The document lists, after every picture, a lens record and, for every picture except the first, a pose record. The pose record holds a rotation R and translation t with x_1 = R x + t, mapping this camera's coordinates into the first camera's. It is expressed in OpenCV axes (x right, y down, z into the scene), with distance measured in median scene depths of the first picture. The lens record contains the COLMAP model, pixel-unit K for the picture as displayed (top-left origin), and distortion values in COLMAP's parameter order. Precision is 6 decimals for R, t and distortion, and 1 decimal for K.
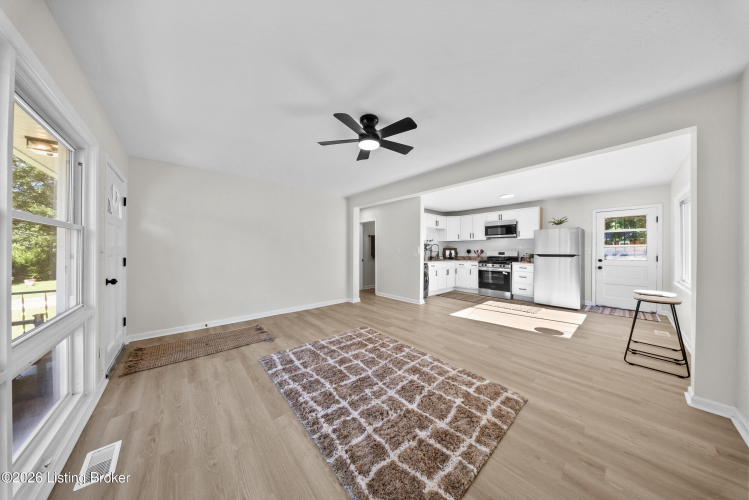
lens RADIAL K [[222.0, 0, 371.8], [0, 222.0, 248.1], [0, 0, 1]] dist [-0.002000, -0.000464]
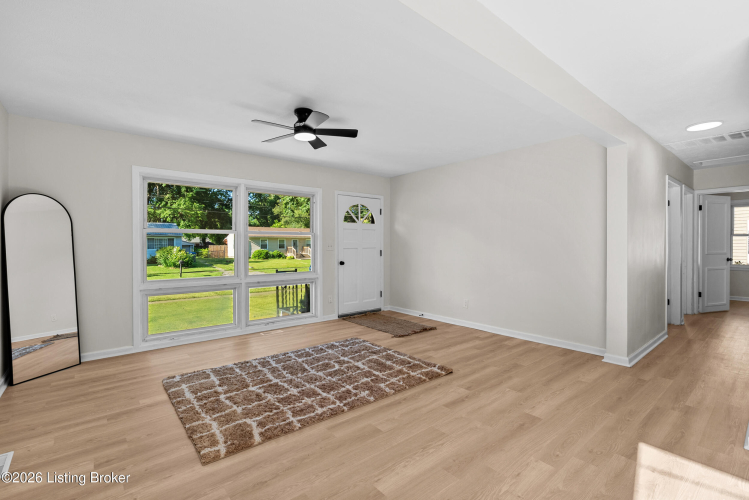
lens RADIAL K [[341.0, 0, 377.7], [0, 341.0, 249.7], [0, 0, 1]] dist [-0.013695, 0.003295]
pose [[-0.019042, 0.009663, -0.999772, 0.615201], [0.007481, 0.999927, 0.009522, 0.010448], [0.999791, -0.007298, -0.019113, 0.559185]]
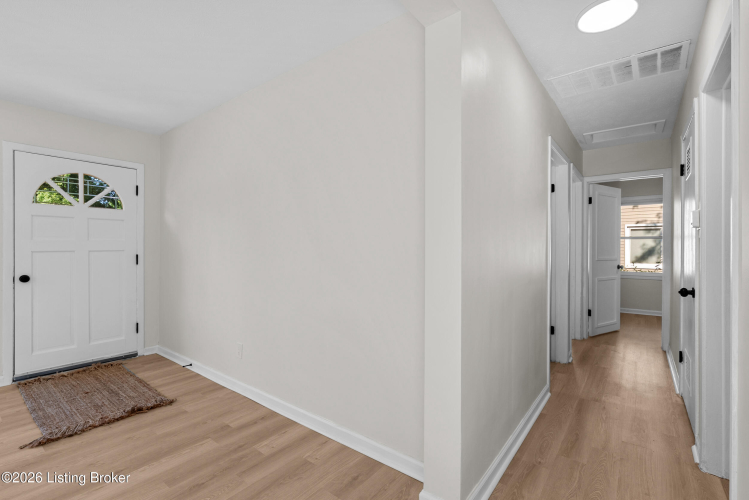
lens RADIAL K [[341.0, 0, 379.7], [0, 341.0, 251.5], [0, 0, 1]] dist [-0.013695, 0.003295]
pose [[0.202473, 0.007820, -0.979257, 0.209057], [0.002627, 0.999960, 0.008529, 0.012191], [0.979284, -0.004300, 0.202444, 0.910284]]
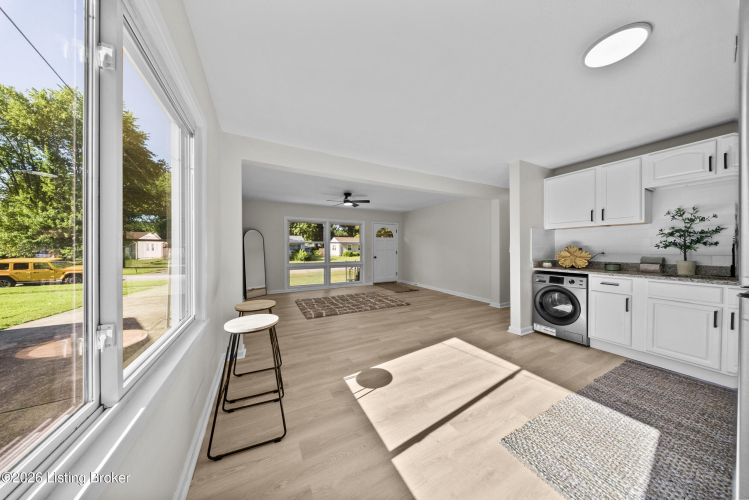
lens RADIAL K [[222.0, 0, 372.2], [0, 222.0, 249.7], [0, 0, 1]] dist [-0.002000, -0.000464]
pose [[-0.245985, 0.003212, -0.969268, 0.927907], [0.007645, 0.999970, 0.001374, 0.011148], [0.969244, -0.007072, -0.246002, 0.761913]]
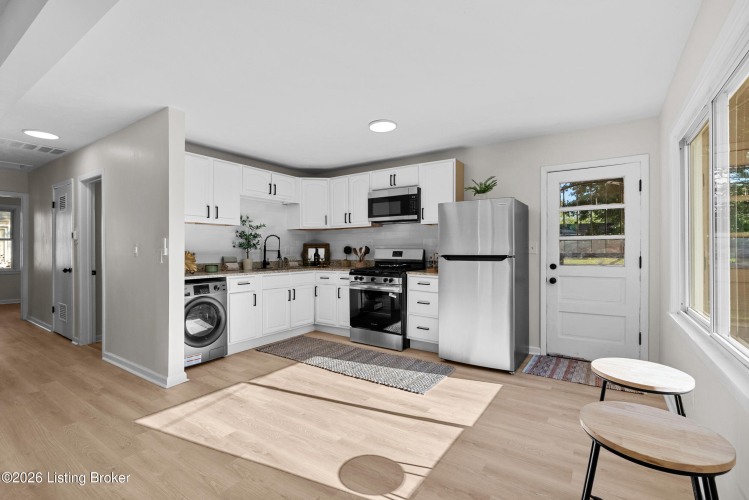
lens RADIAL K [[341.0, 0, 377.4], [0, 341.0, 249.6], [0, 0, 1]] dist [-0.013695, 0.003295]
pose [[0.966044, -0.003538, 0.258353, 0.413142], [0.001059, 0.999952, 0.009734, 0.008347], [-0.258375, -0.009130, 0.966002, 0.330241]]
